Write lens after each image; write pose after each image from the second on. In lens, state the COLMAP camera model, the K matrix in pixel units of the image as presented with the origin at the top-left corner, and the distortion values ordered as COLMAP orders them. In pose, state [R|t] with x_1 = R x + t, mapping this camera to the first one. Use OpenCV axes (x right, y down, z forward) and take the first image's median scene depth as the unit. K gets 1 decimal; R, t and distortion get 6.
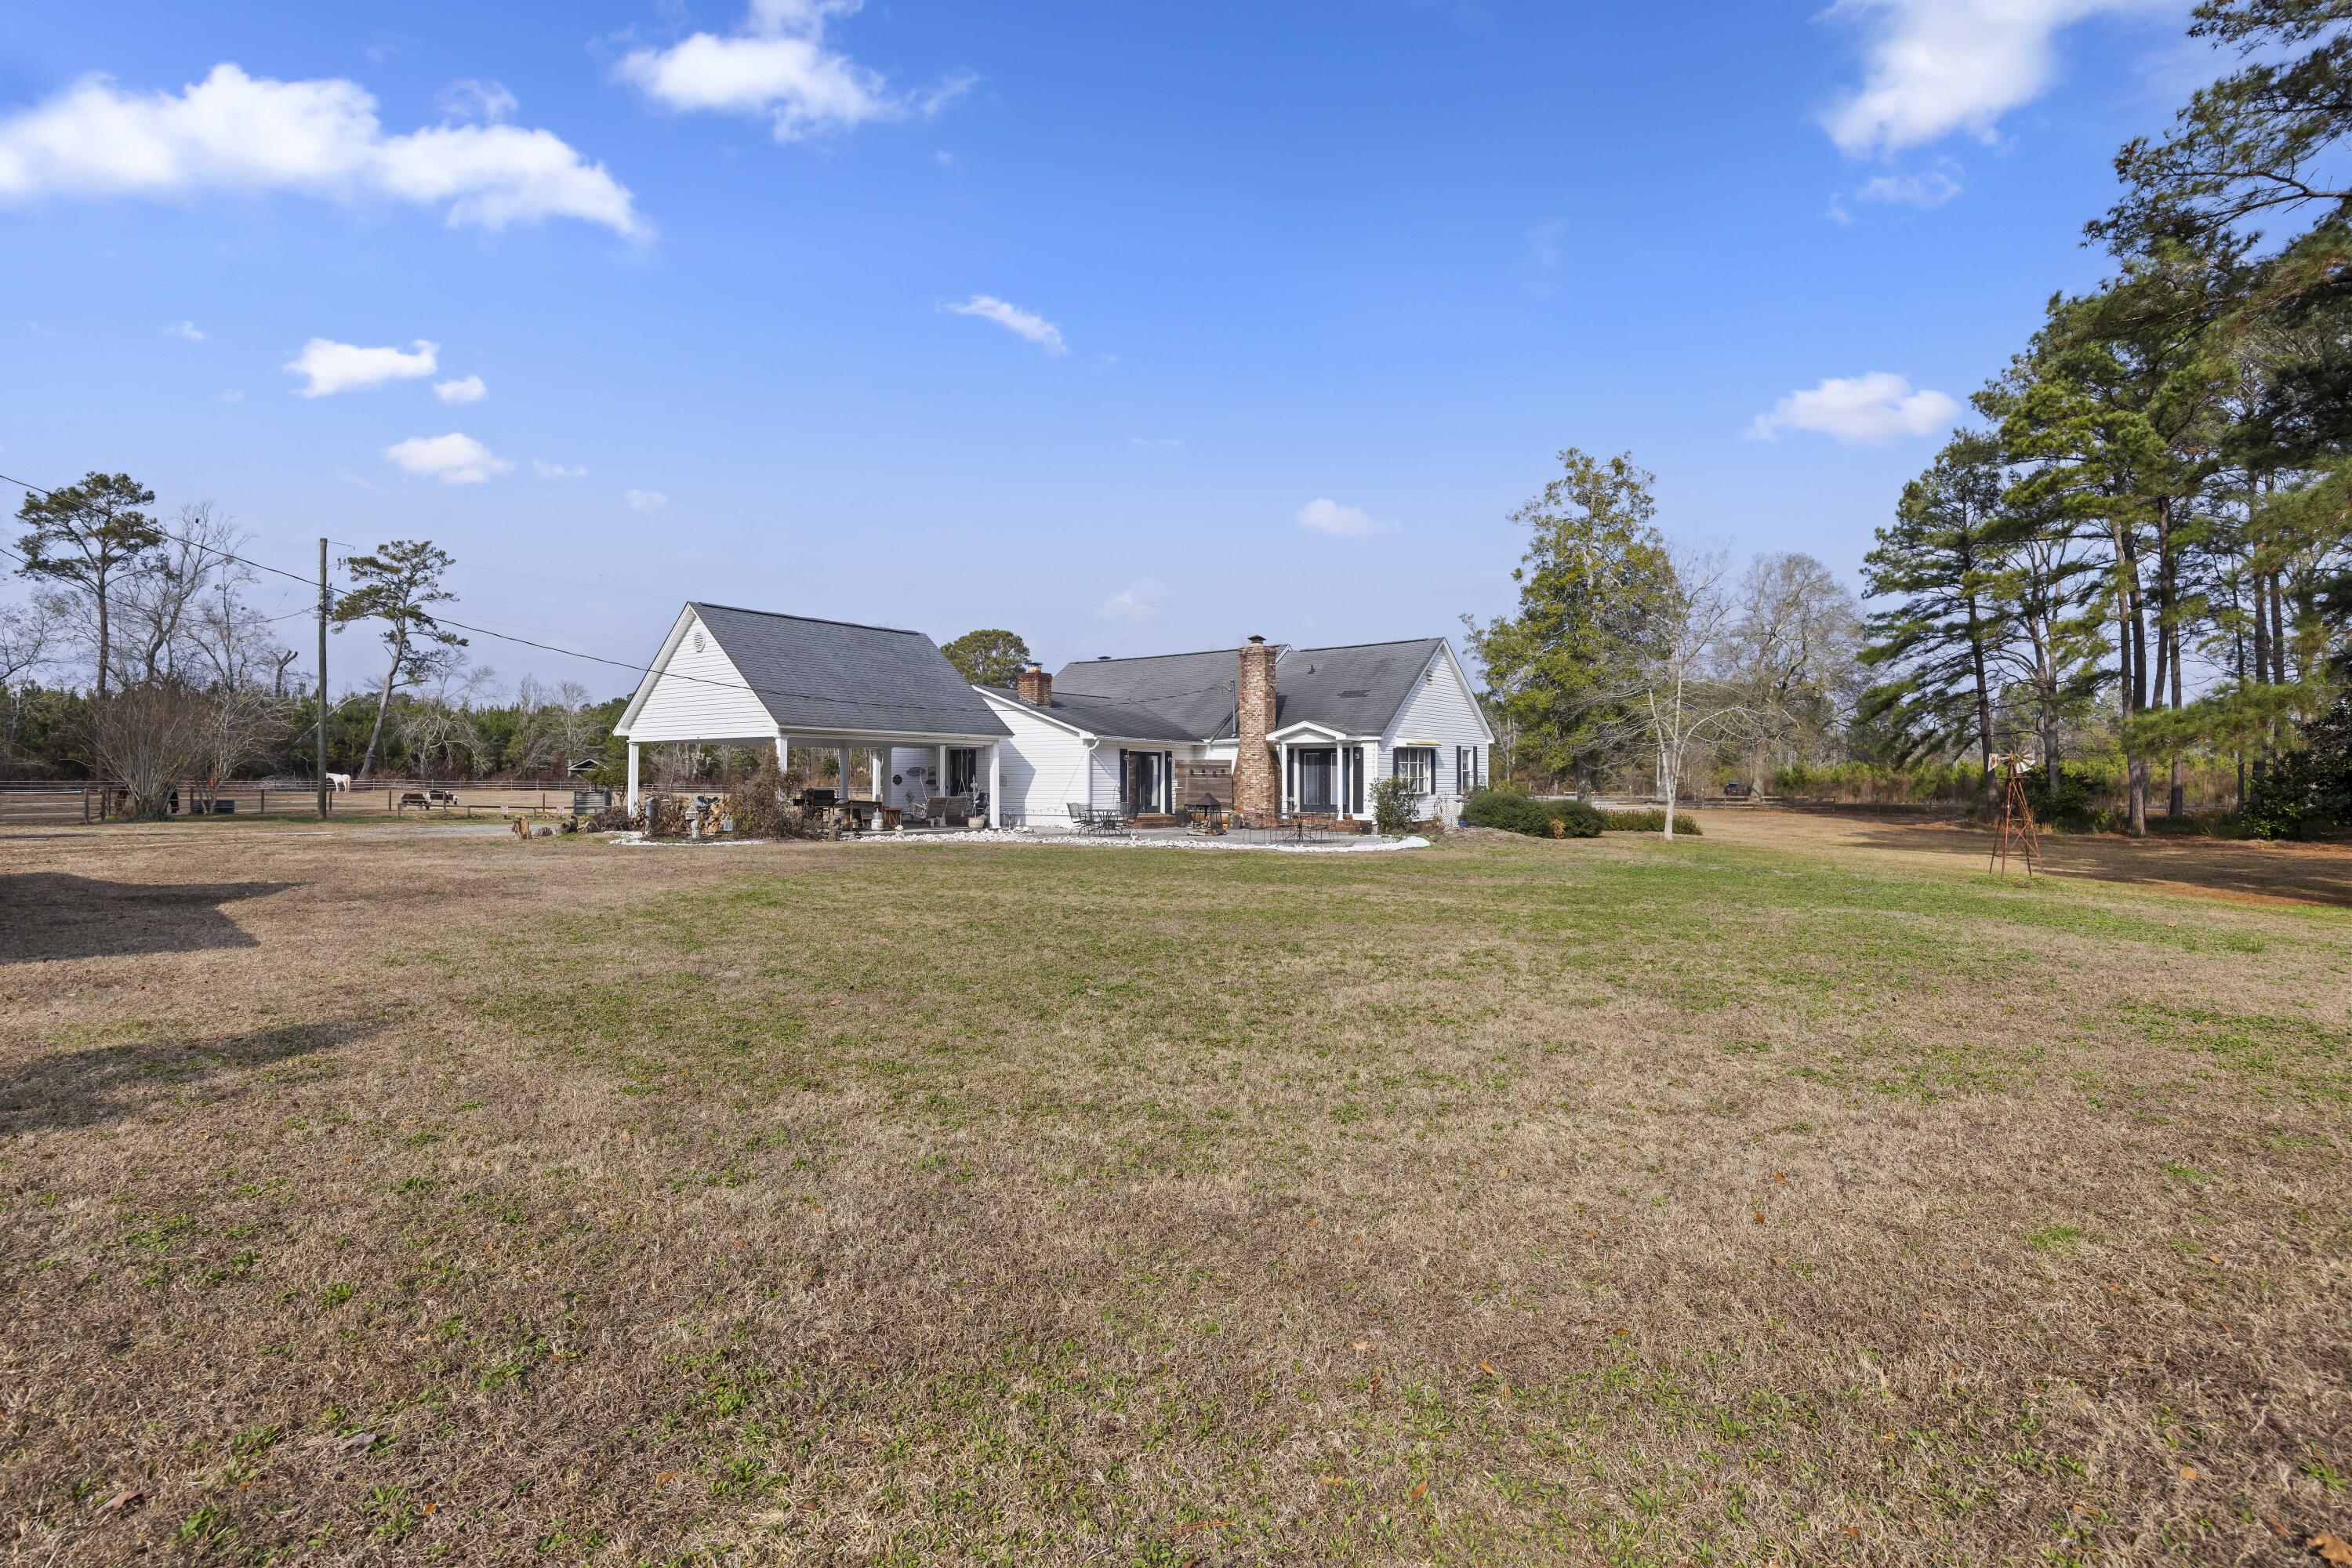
lens RADIAL K [[1167.8, 0, 1174.5], [0, 1167.8, 782.5], [0, 0, 1]] dist [-0.004847, -0.000876]
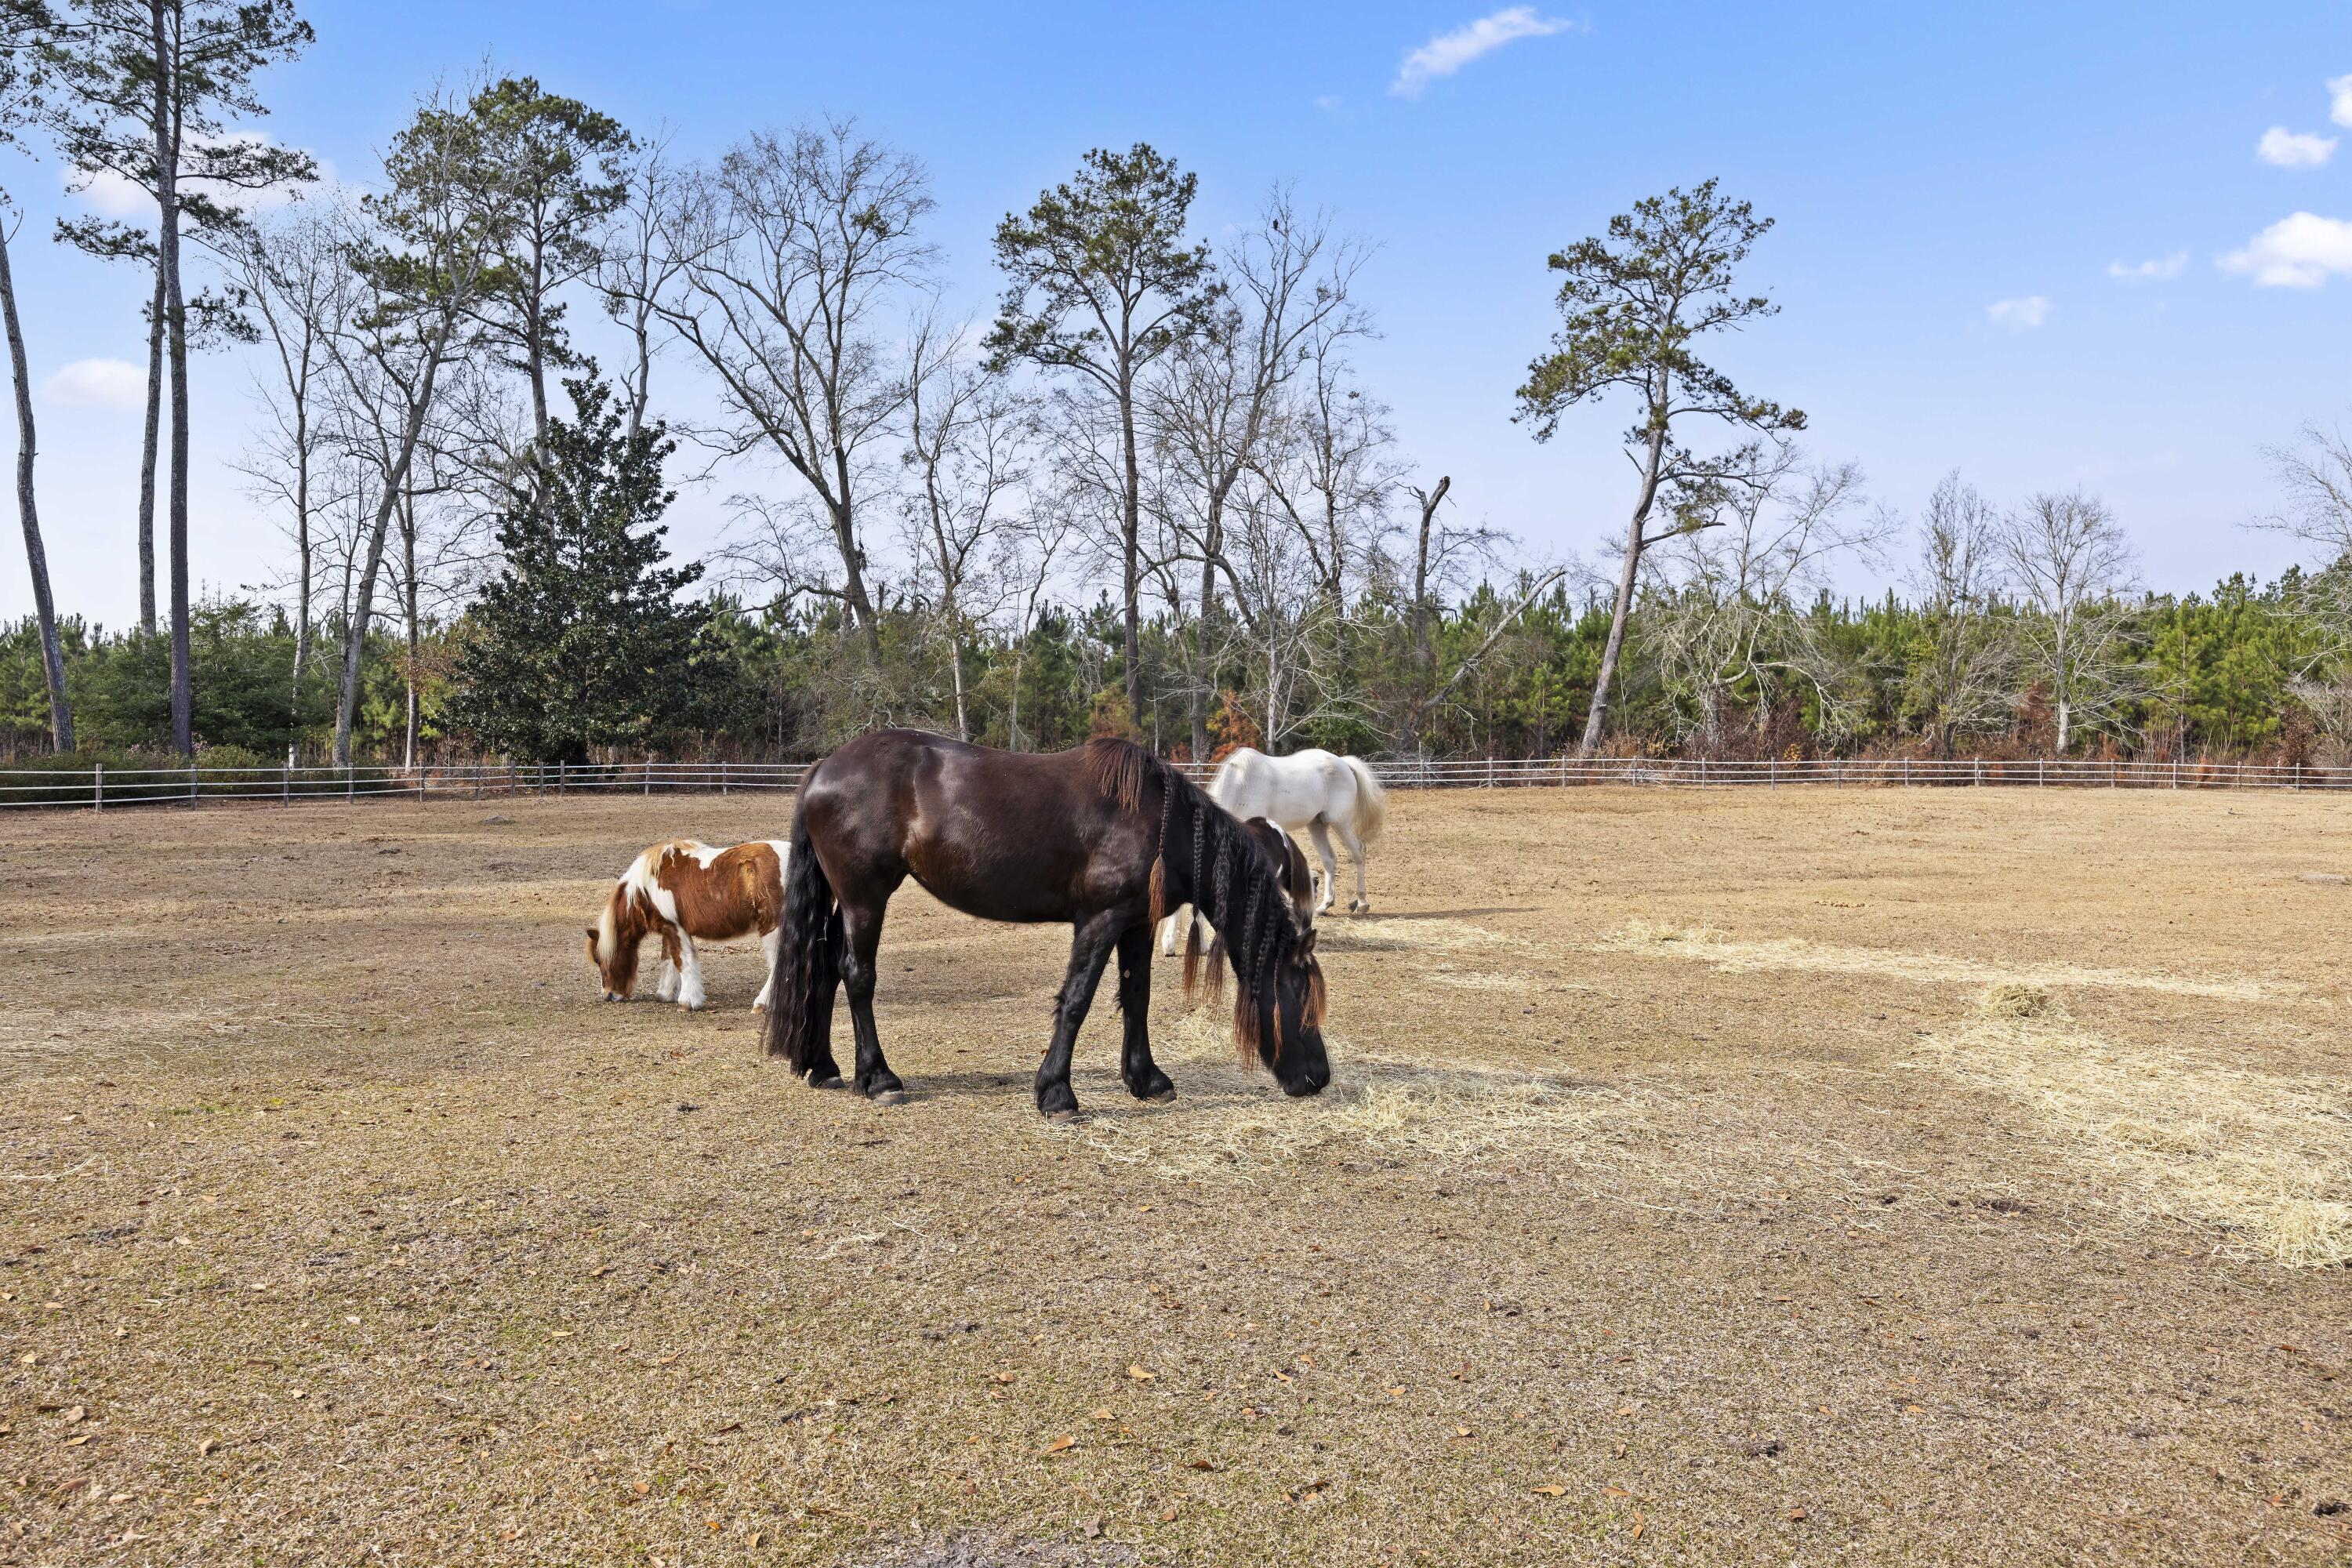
lens RADIAL K [[1643.5, 0, 1197.1], [0, 1643.5, 783.1], [0, 0, 1]] dist [-0.002804, -0.005008]
pose [[0.592575, -0.005038, -0.805500, -0.281821], [0.012115, 0.999923, 0.002659, 0.001708], [0.805424, -0.011334, 0.592590, 0.507007]]
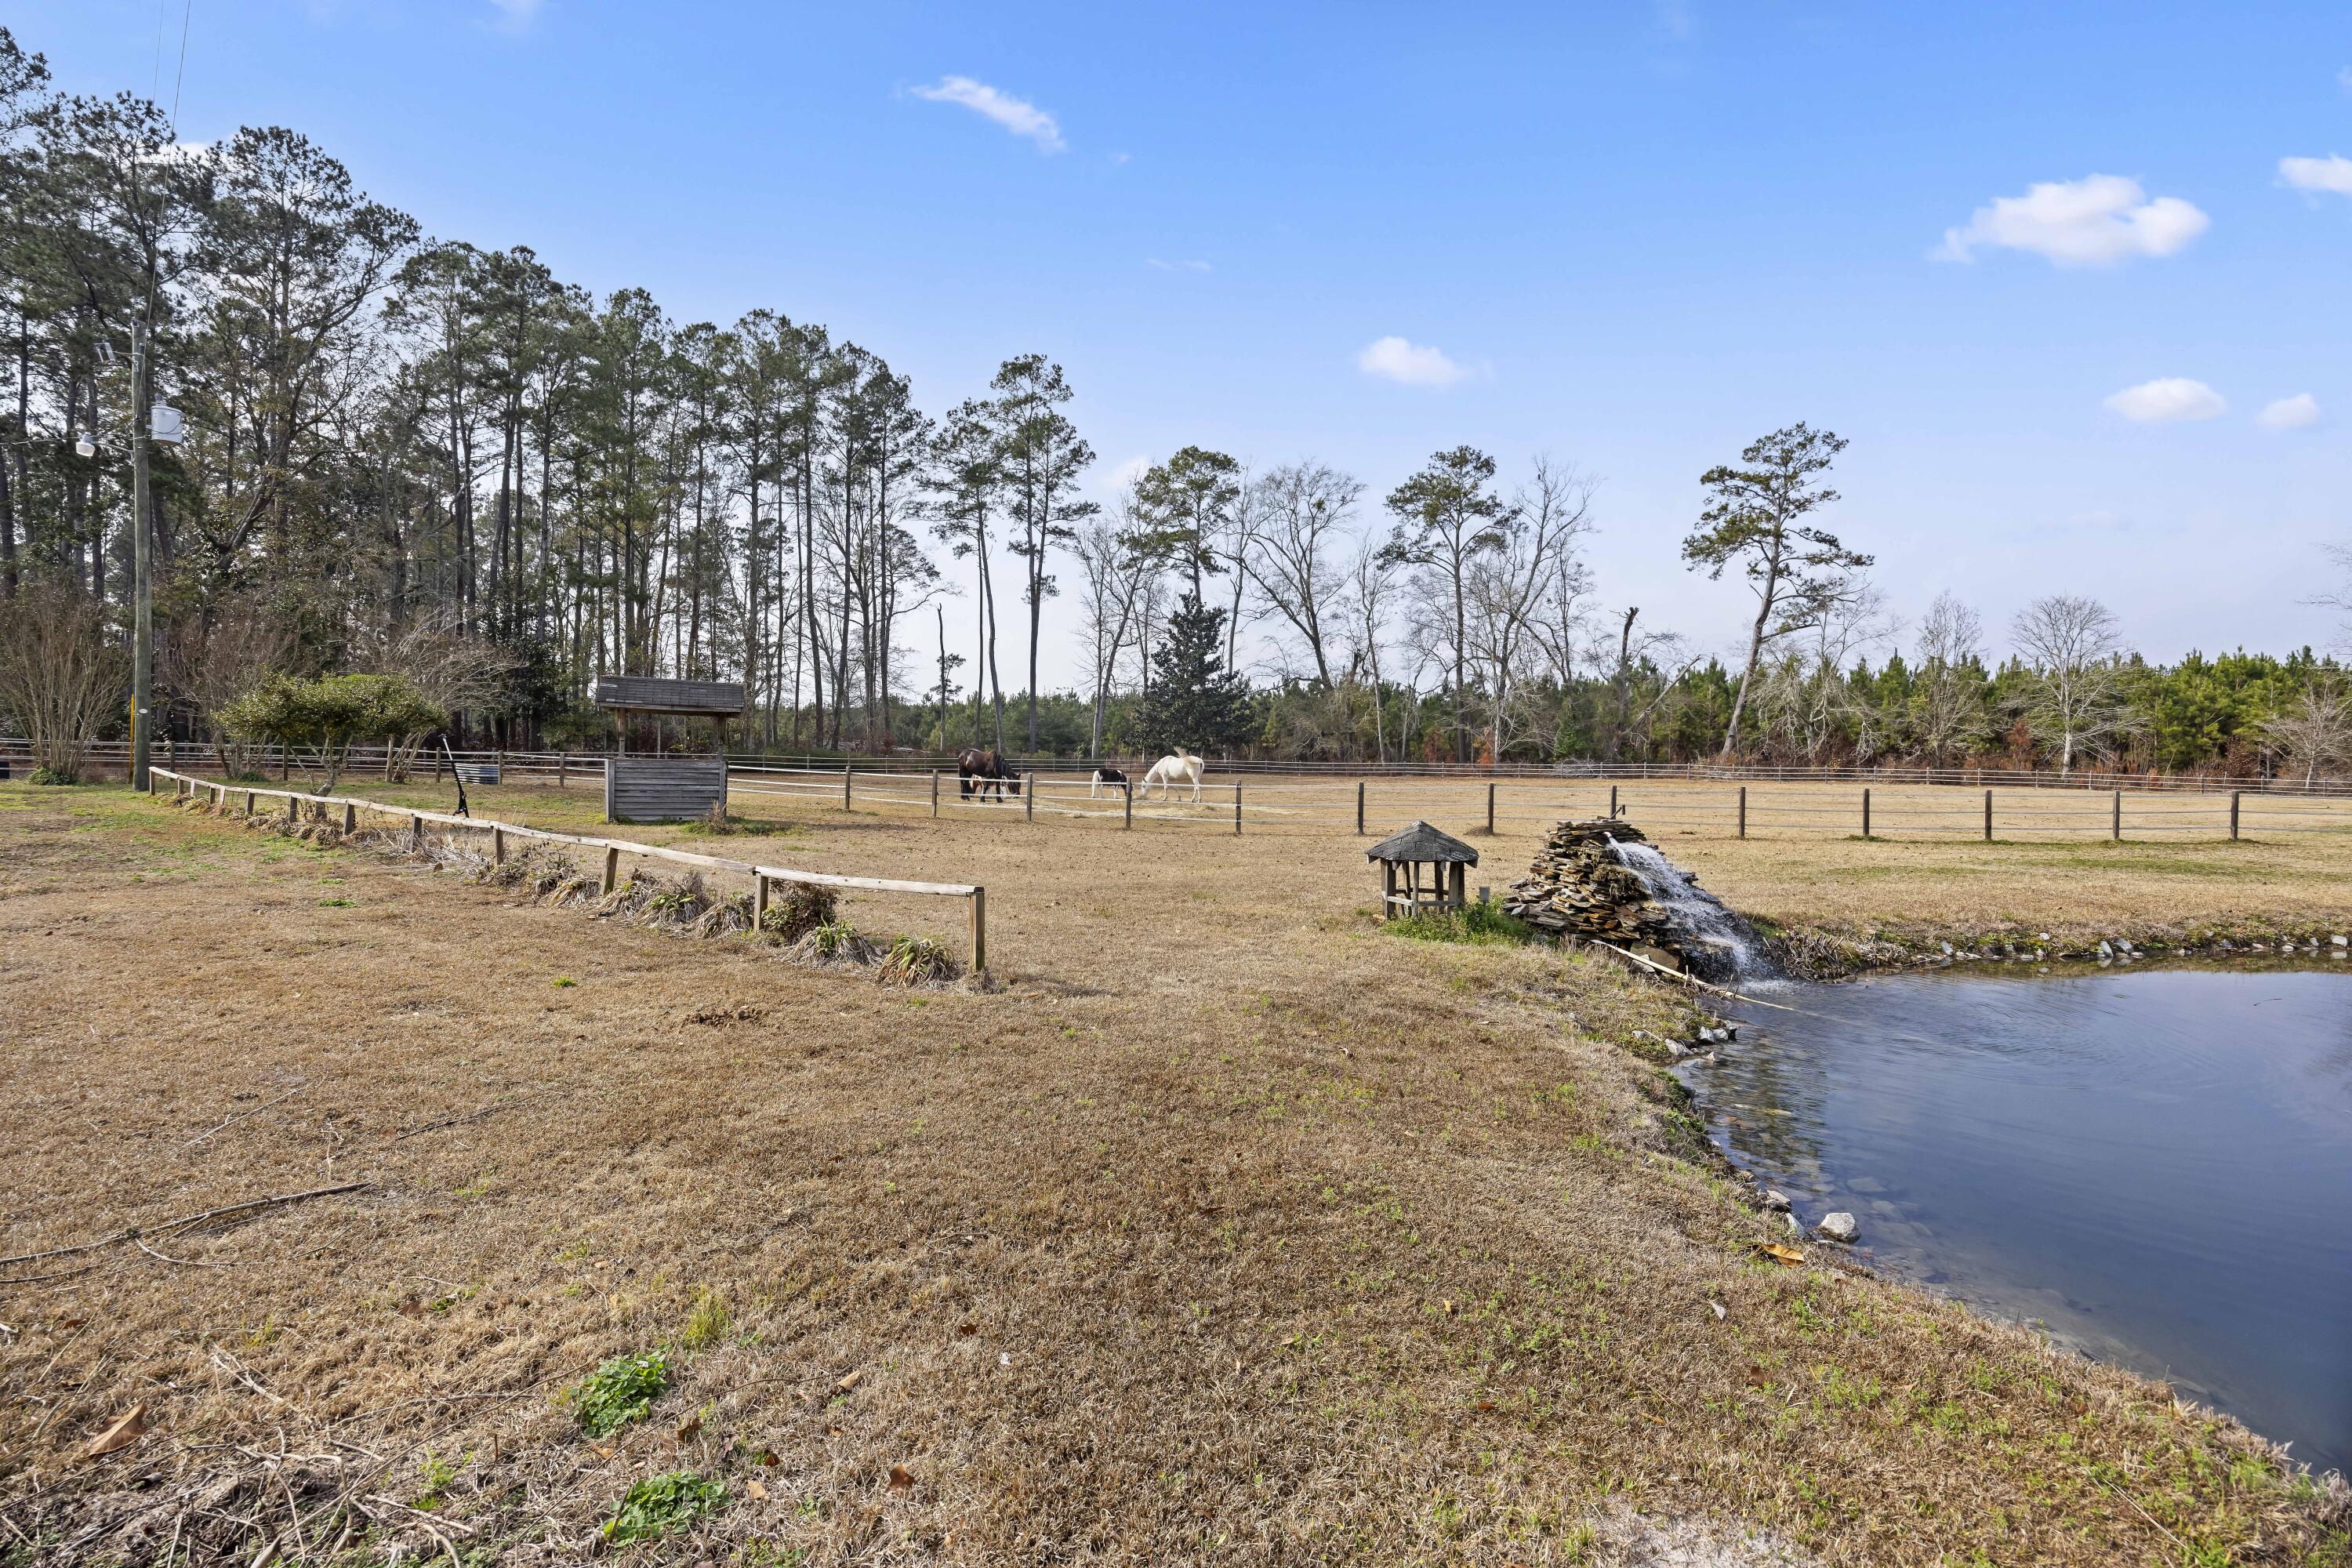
lens RADIAL K [[1066.5, 0, 1176.7], [0, 1066.5, 778.0], [0, 0, 1]] dist [0.001027, 0.000034]
pose [[0.127002, 0.002092, -0.991900, -0.058465], [-0.008648, 0.999962, 0.001002, 0.006644], [0.991865, 0.008451, 0.127015, 0.551205]]
